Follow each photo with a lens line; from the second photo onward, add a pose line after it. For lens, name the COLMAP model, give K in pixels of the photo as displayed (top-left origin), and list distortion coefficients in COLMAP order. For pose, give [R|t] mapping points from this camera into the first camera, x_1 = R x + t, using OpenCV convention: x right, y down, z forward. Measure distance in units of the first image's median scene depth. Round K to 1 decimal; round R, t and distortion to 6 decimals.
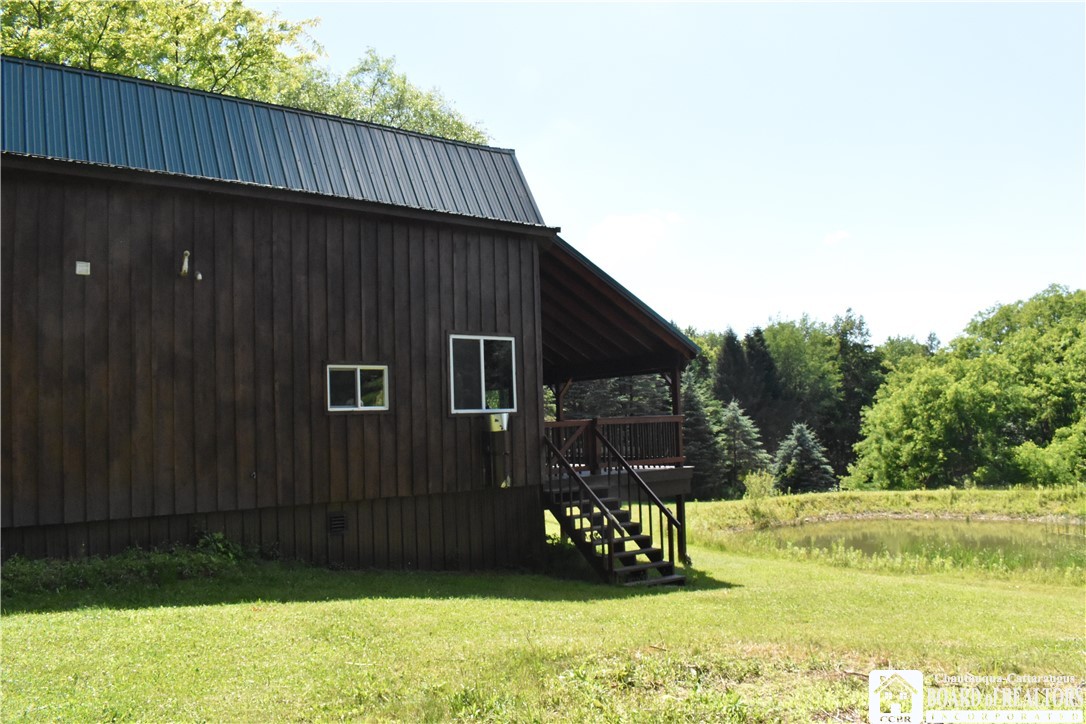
lens RADIAL K [[850.8, 0, 545.7], [0, 850.8, 371.0], [0, 0, 1]] dist [-0.092847, 0.006981]
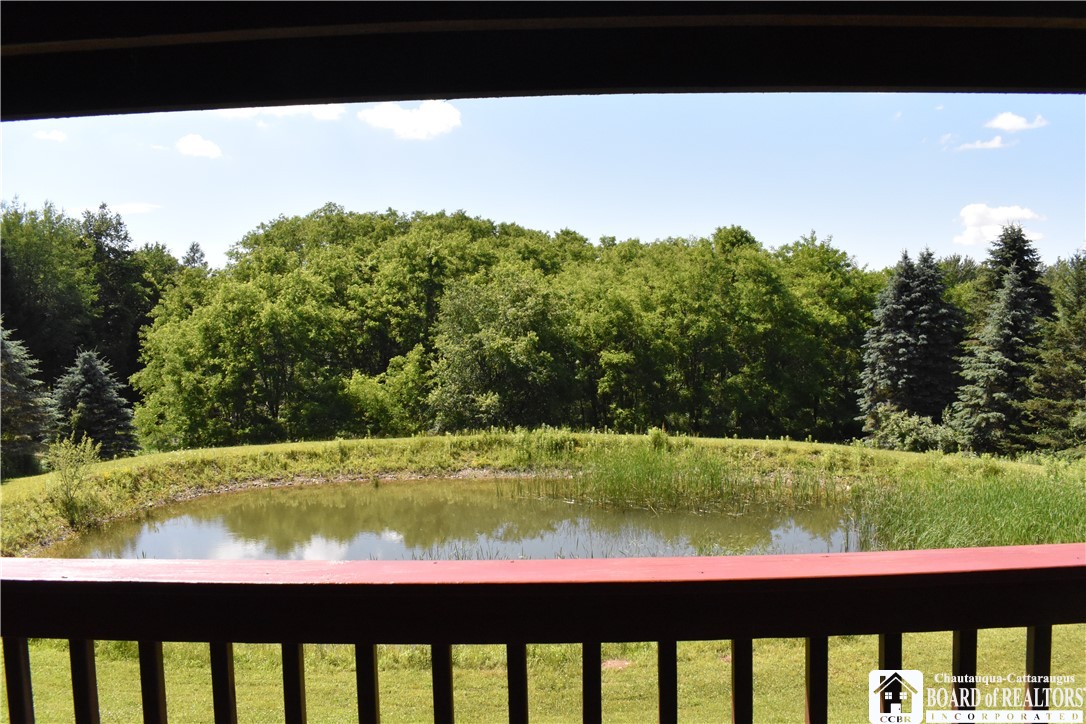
lens RADIAL K [[850.8, 0, 539.1], [0, 850.8, 361.3], [0, 0, 1]] dist [-0.092847, 0.006981]
pose [[0.626467, -0.012155, 0.779353, 0.002378], [-0.054914, 0.996706, 0.059686, 0.009809], [-0.777511, -0.080189, 0.623736, 0.281078]]
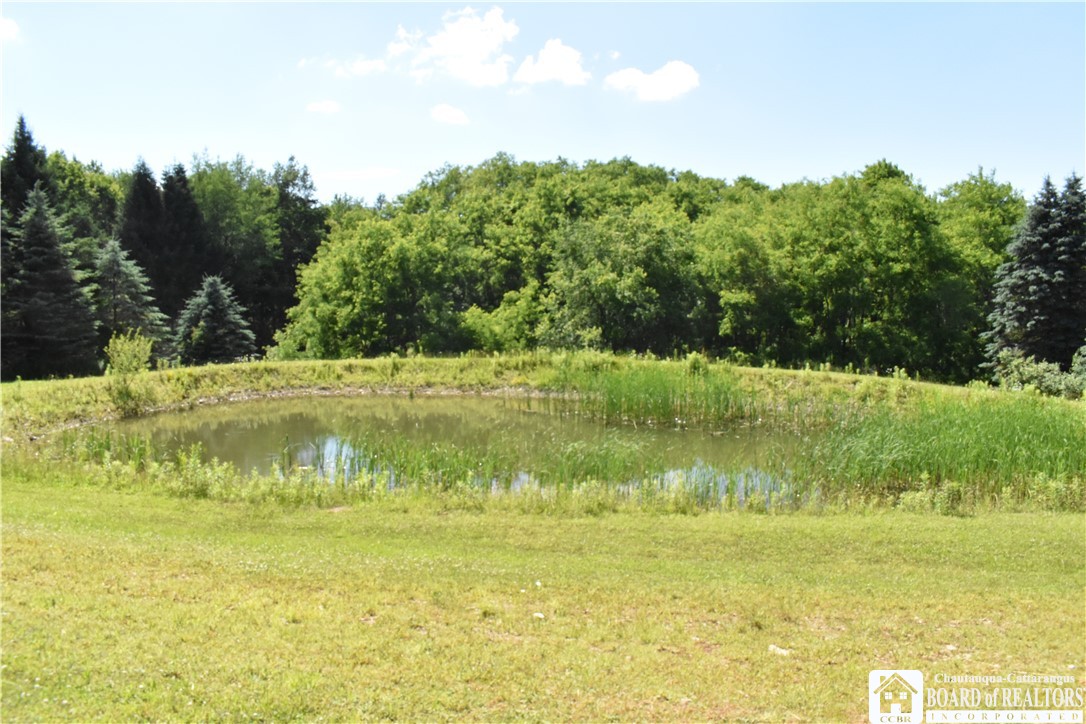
lens RADIAL K [[850.8, 0, 545.0], [0, 850.8, 364.8], [0, 0, 1]] dist [-0.092847, 0.006981]
pose [[0.810454, -0.022147, 0.585383, 0.096525], [-0.060768, 0.990715, 0.121615, 0.030910], [-0.582642, -0.134136, 0.801584, 0.194073]]
